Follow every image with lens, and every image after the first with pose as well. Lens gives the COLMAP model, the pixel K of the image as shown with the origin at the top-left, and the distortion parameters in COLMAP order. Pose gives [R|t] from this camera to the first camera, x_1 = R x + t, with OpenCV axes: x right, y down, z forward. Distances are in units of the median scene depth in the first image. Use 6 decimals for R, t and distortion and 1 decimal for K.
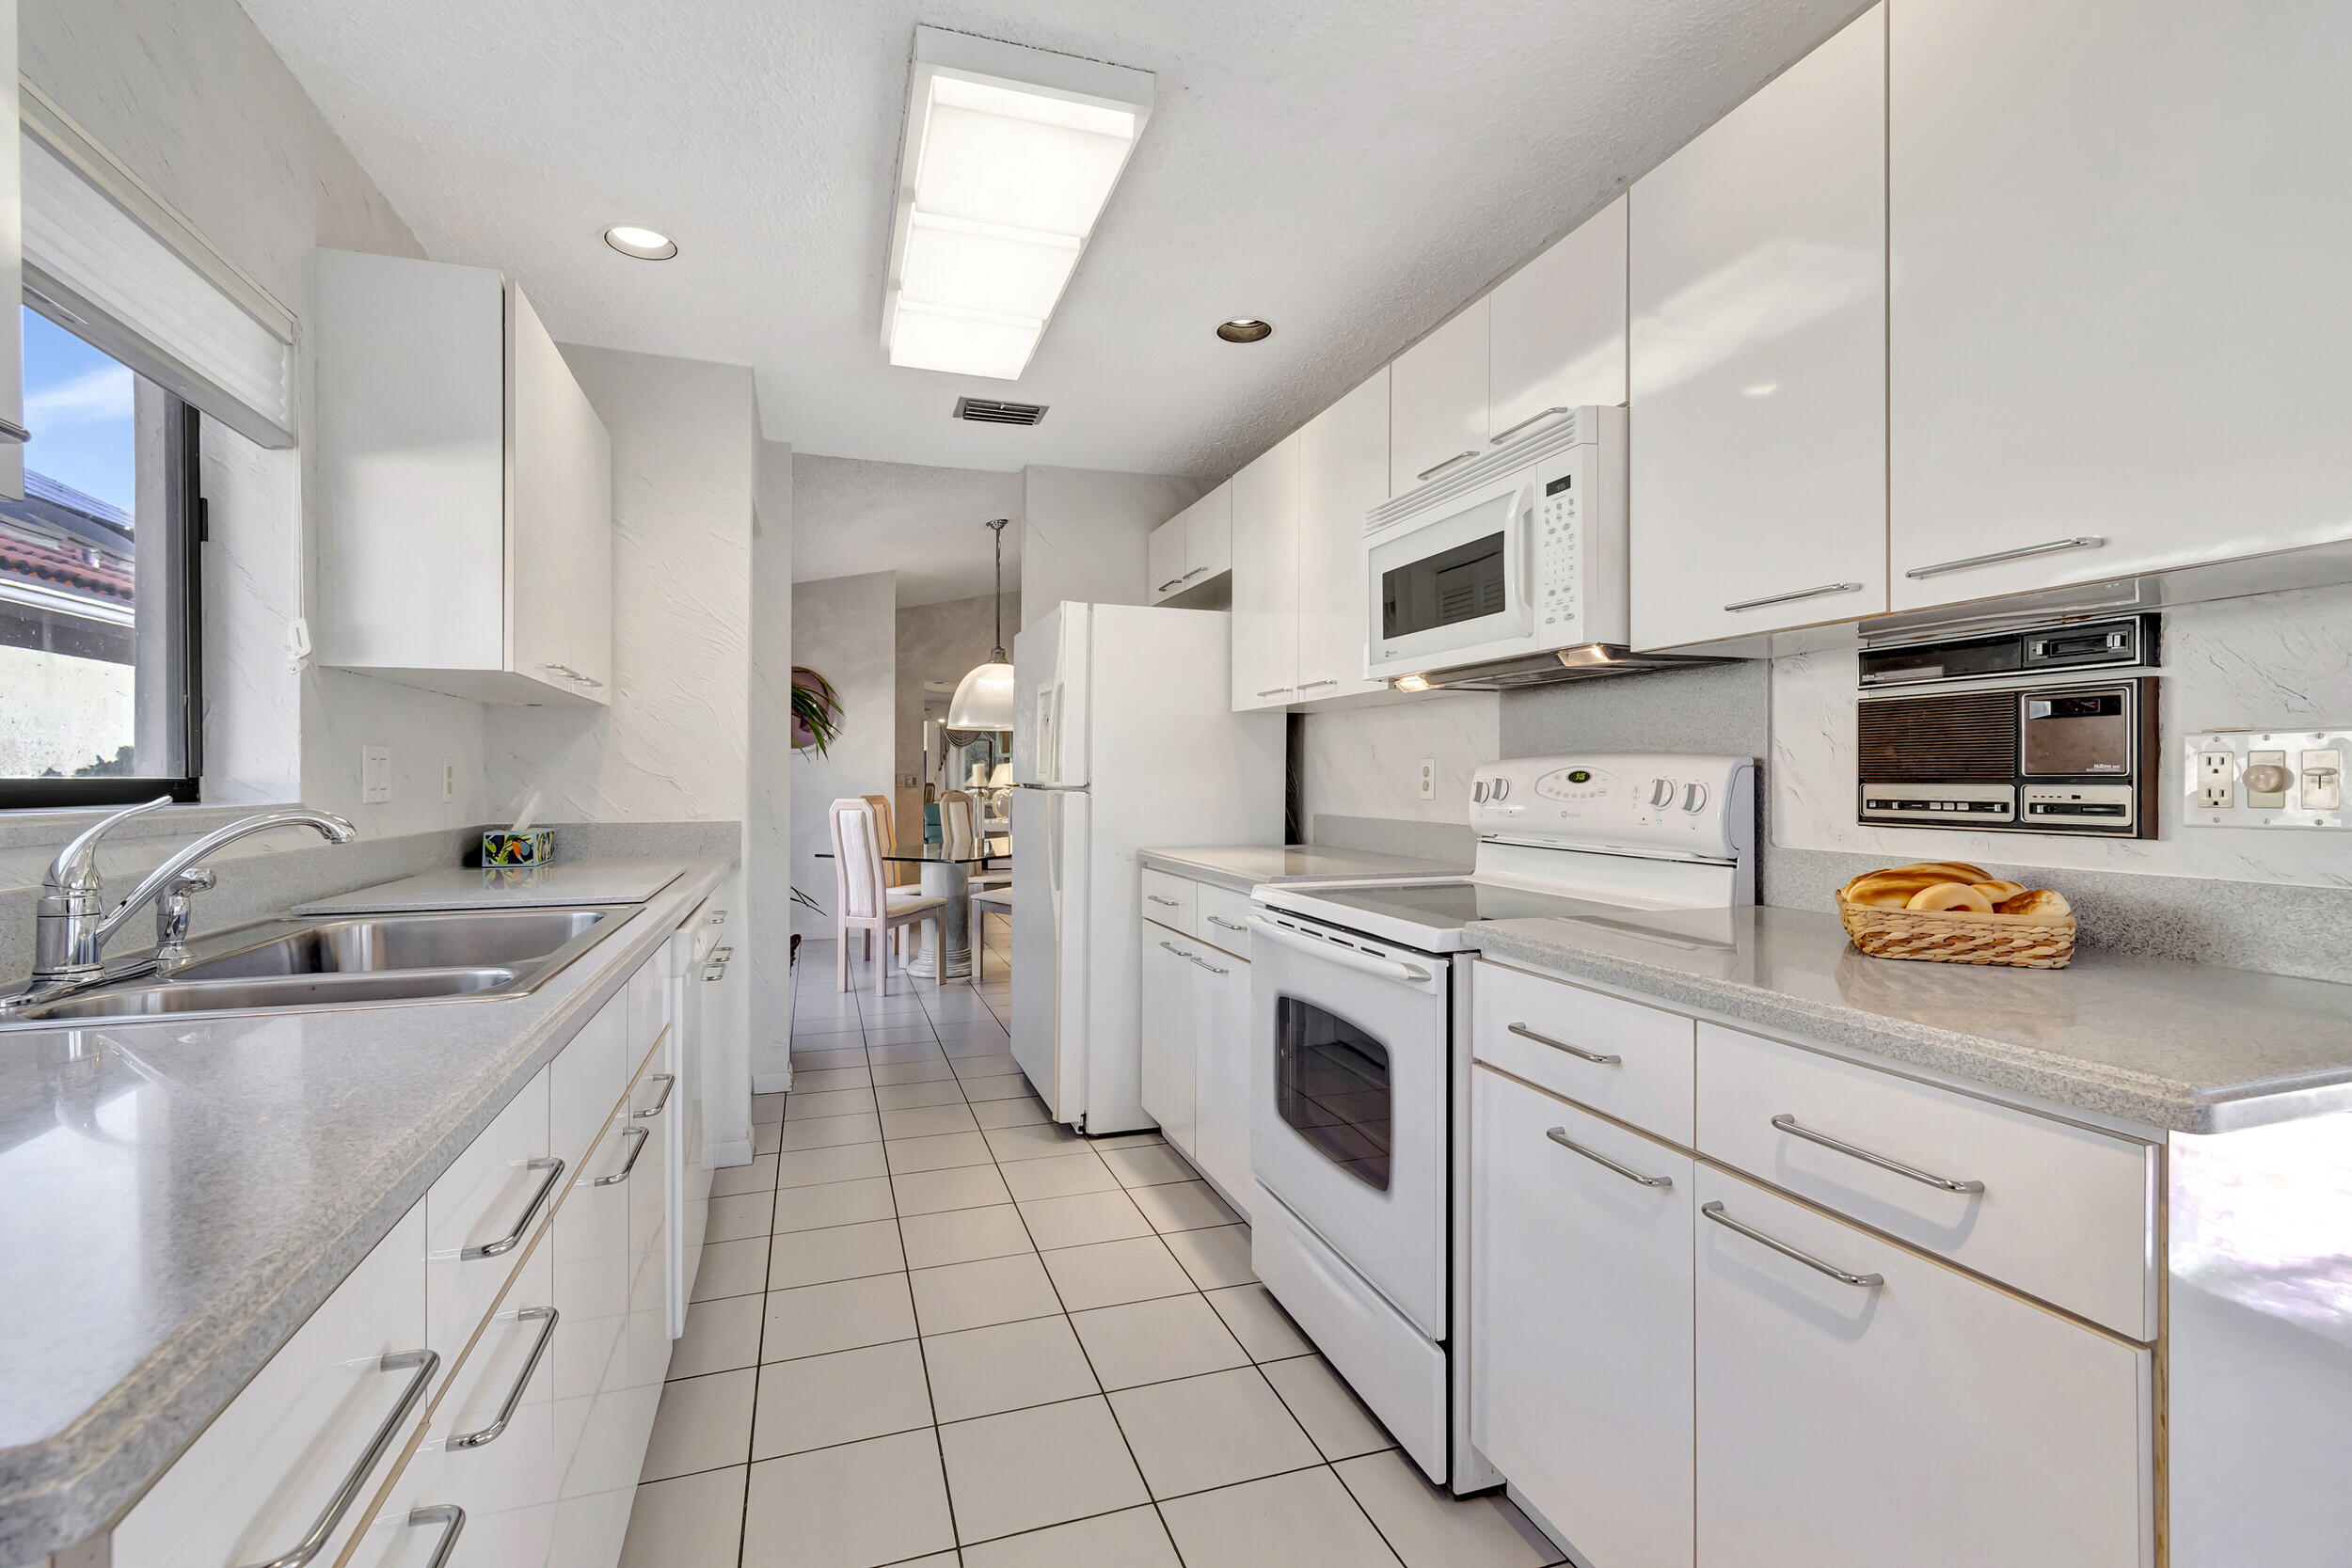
lens RADIAL K [[1041.7, 0, 1147.4], [0, 1041.7, 783.3], [0, 0, 1]] dist [0.004607, -0.002489]
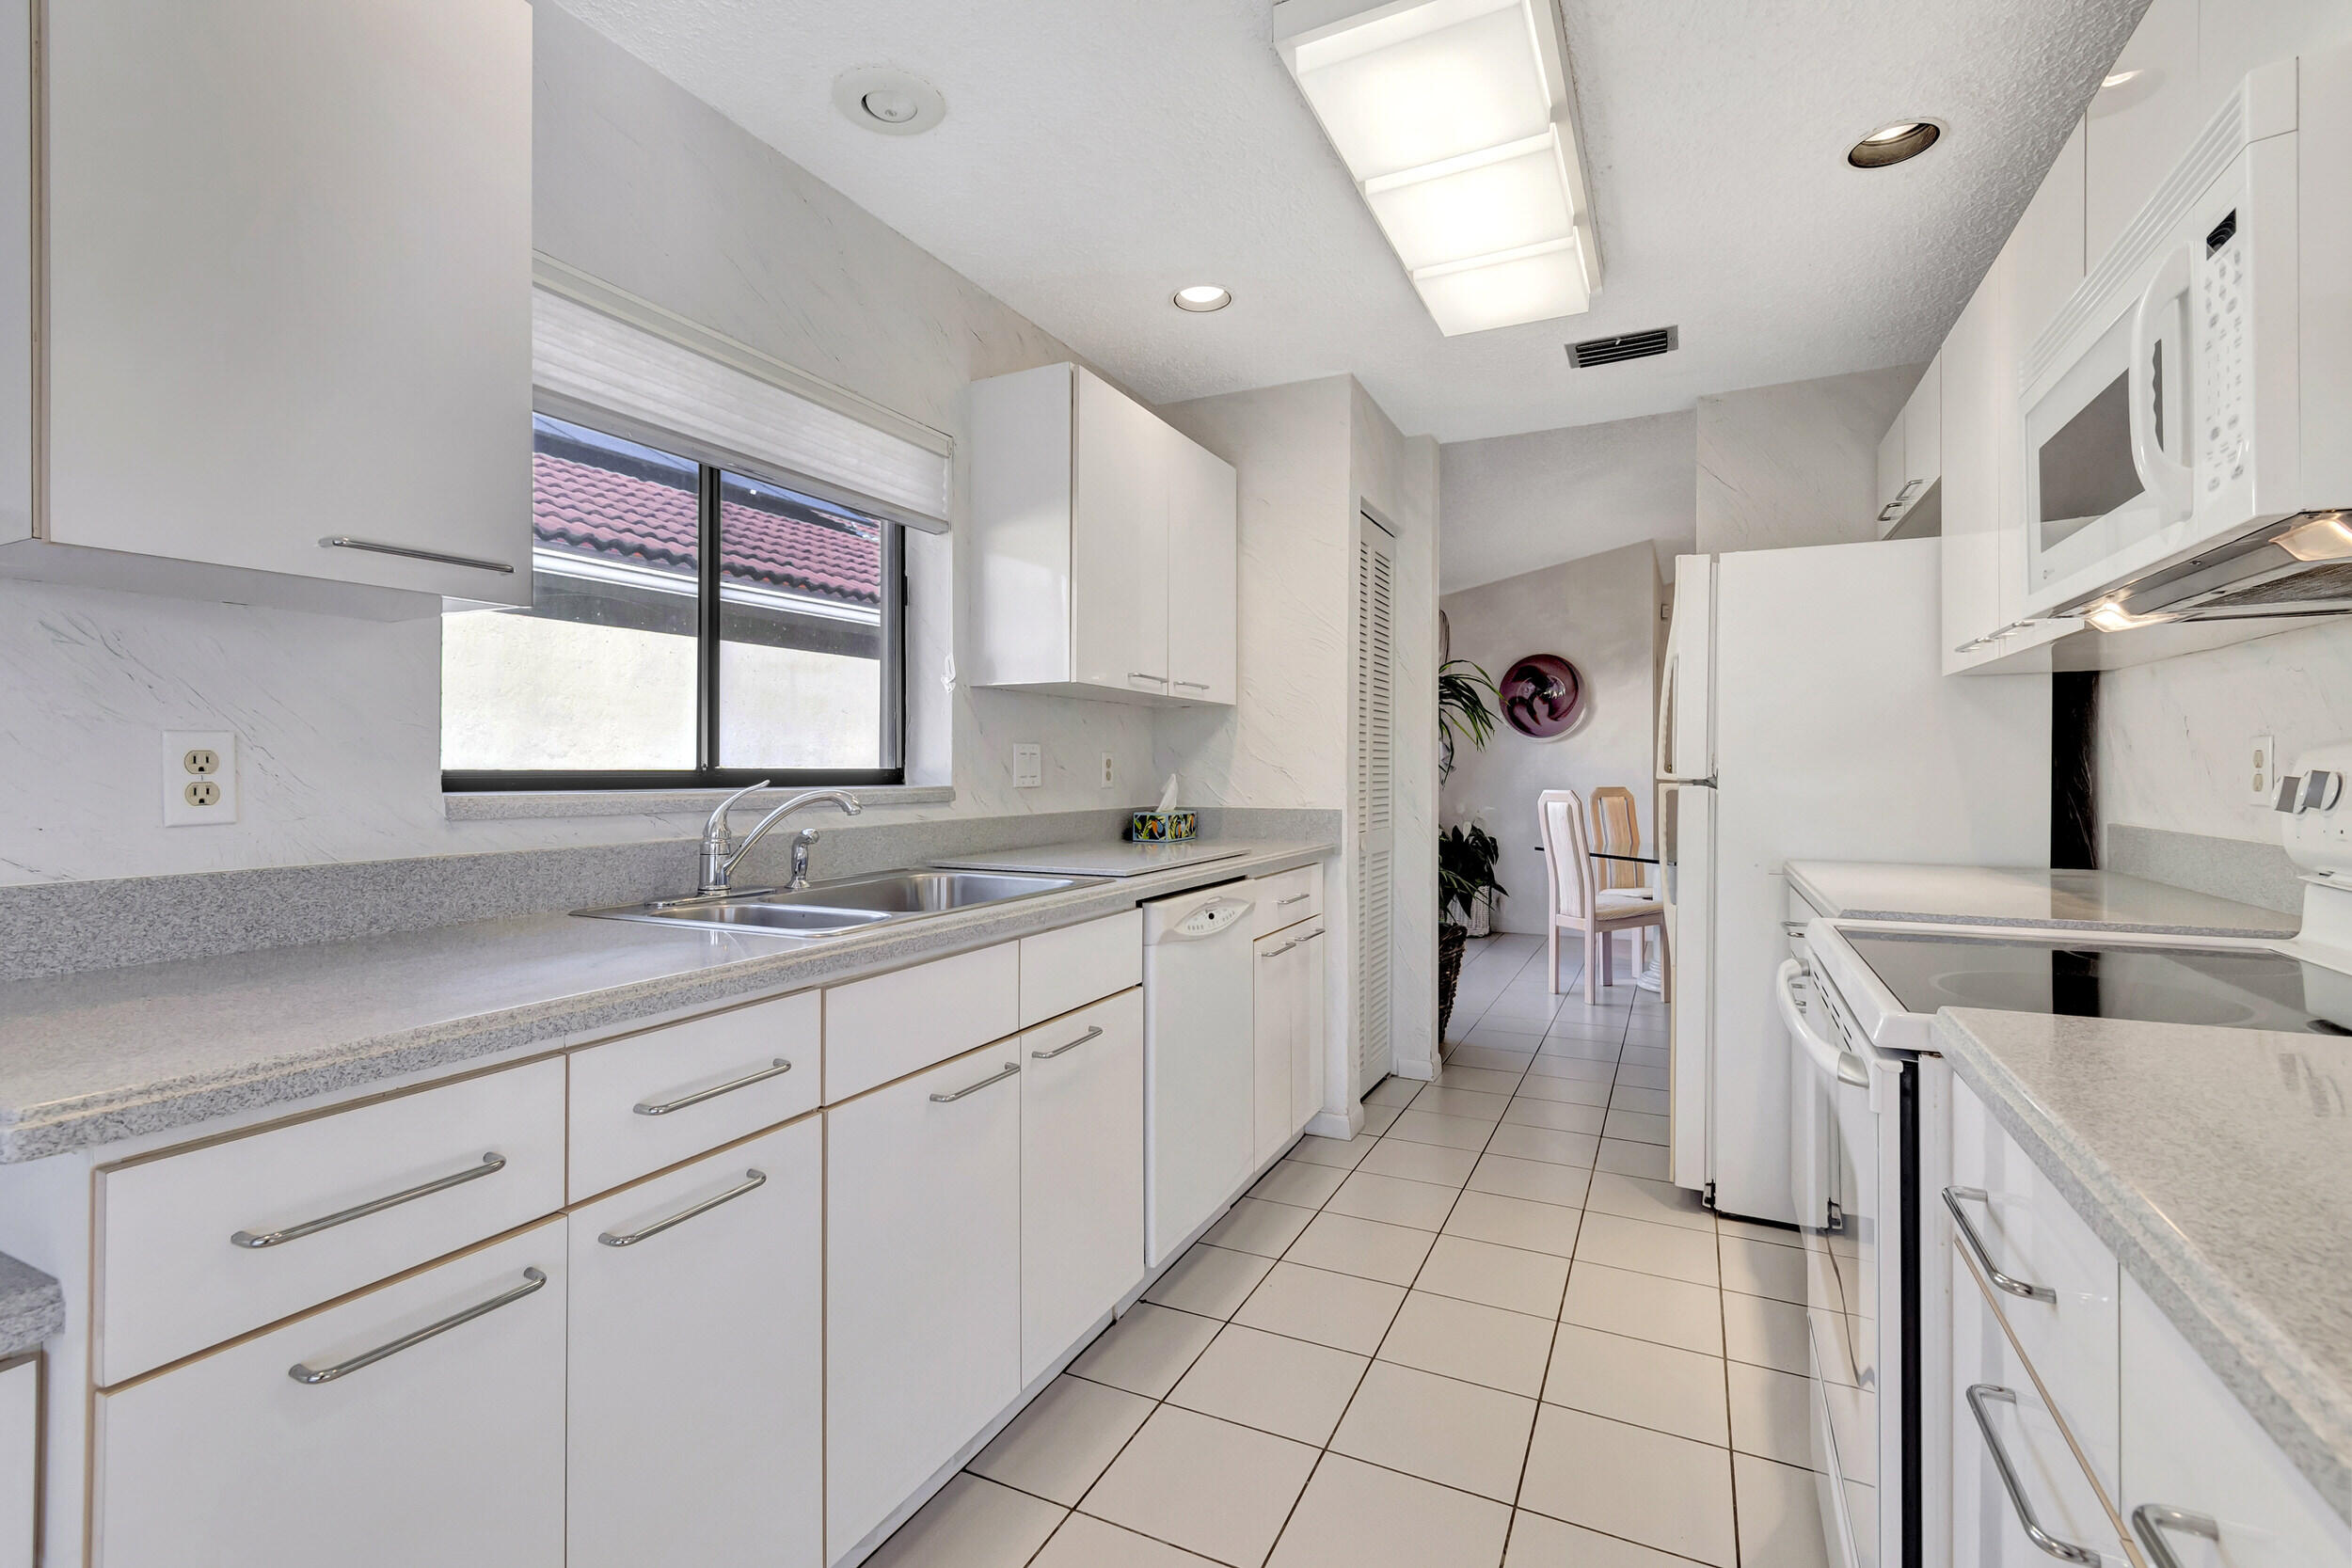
lens RADIAL K [[1041.7, 0, 1171.9], [0, 1041.7, 765.2], [0, 0, 1]] dist [0.004607, -0.002489]
pose [[0.713940, -0.001269, -0.700205, 0.273716], [-0.004304, 0.999972, -0.006201, -0.001607], [0.700193, 0.007441, 0.713914, 0.162611]]
